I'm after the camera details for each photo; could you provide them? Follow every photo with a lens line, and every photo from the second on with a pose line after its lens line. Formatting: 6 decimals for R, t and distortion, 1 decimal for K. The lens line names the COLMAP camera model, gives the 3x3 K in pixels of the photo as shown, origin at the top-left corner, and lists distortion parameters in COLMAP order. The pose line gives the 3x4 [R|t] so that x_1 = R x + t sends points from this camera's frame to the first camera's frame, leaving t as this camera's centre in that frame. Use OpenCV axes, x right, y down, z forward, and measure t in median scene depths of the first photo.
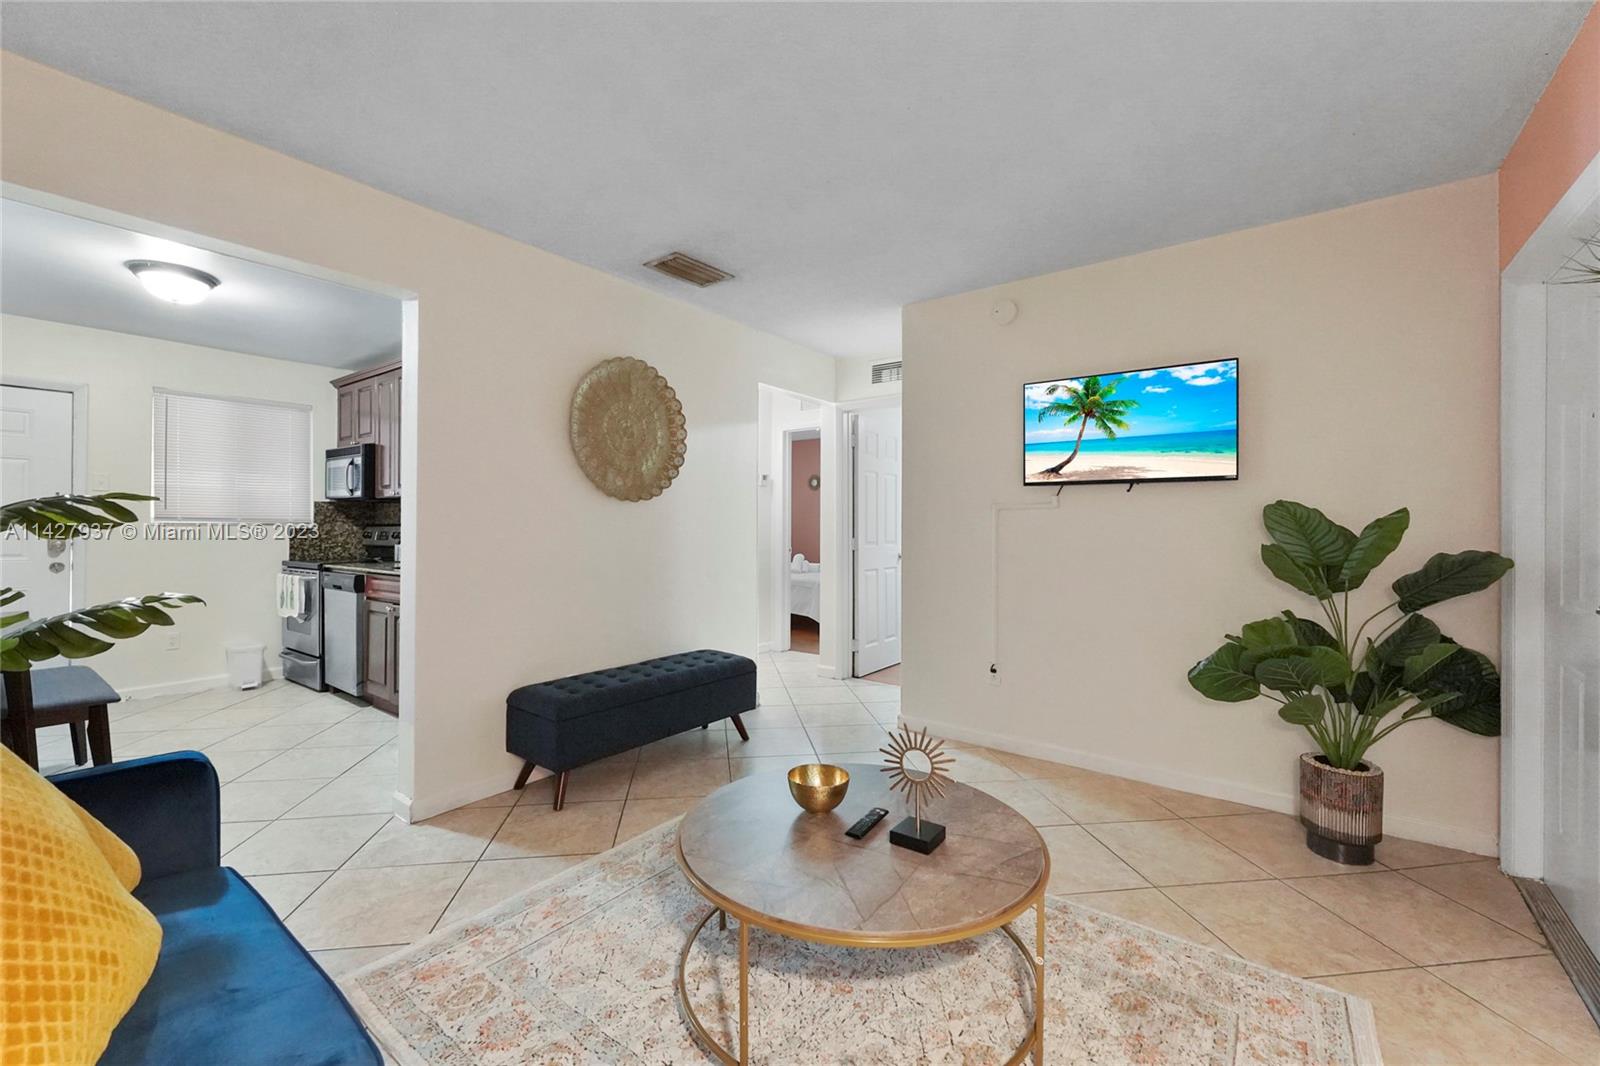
lens RADIAL K [[660.8, 0, 798.7], [0, 660.8, 521.1], [0, 0, 1]] dist [0.001633, 0.000032]
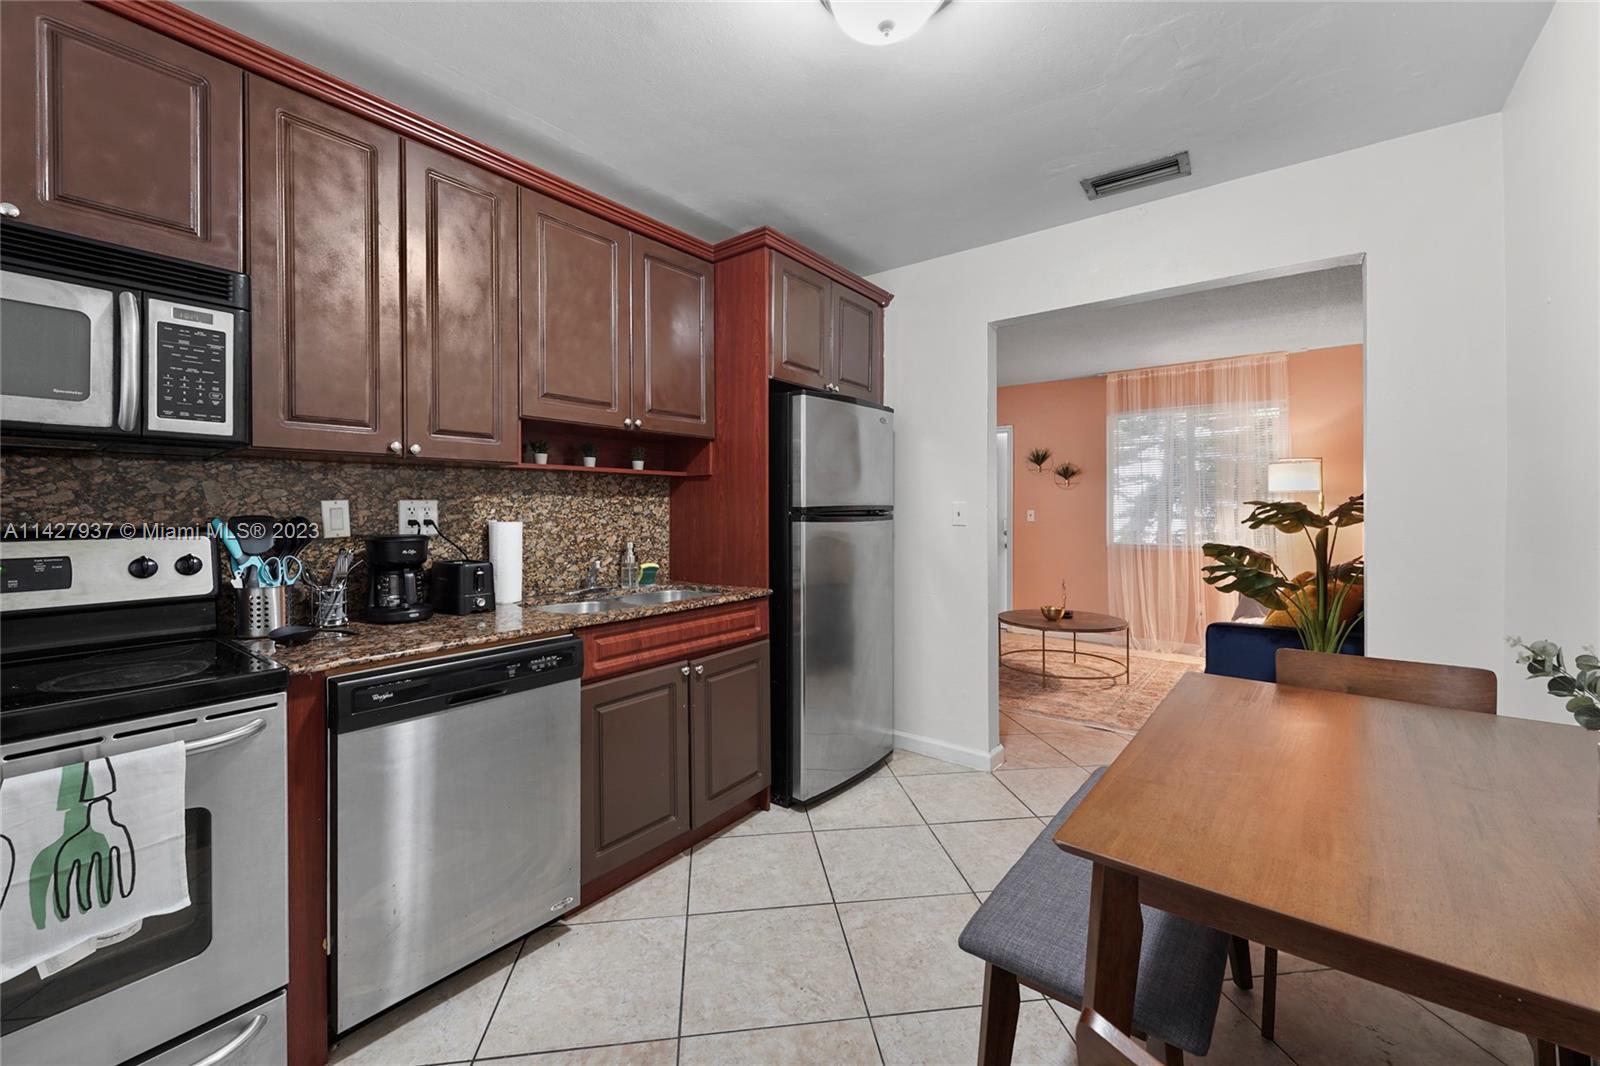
lens RADIAL K [[644.2, 0, 795.5], [0, 644.2, 511.3], [0, 0, 1]] dist [0.001425, 0.000047]
pose [[0.014220, -0.004810, 0.999887, -0.960663], [-0.001683, 0.999987, 0.004835, -0.006543], [-0.999897, -0.001752, 0.014211, 0.733259]]
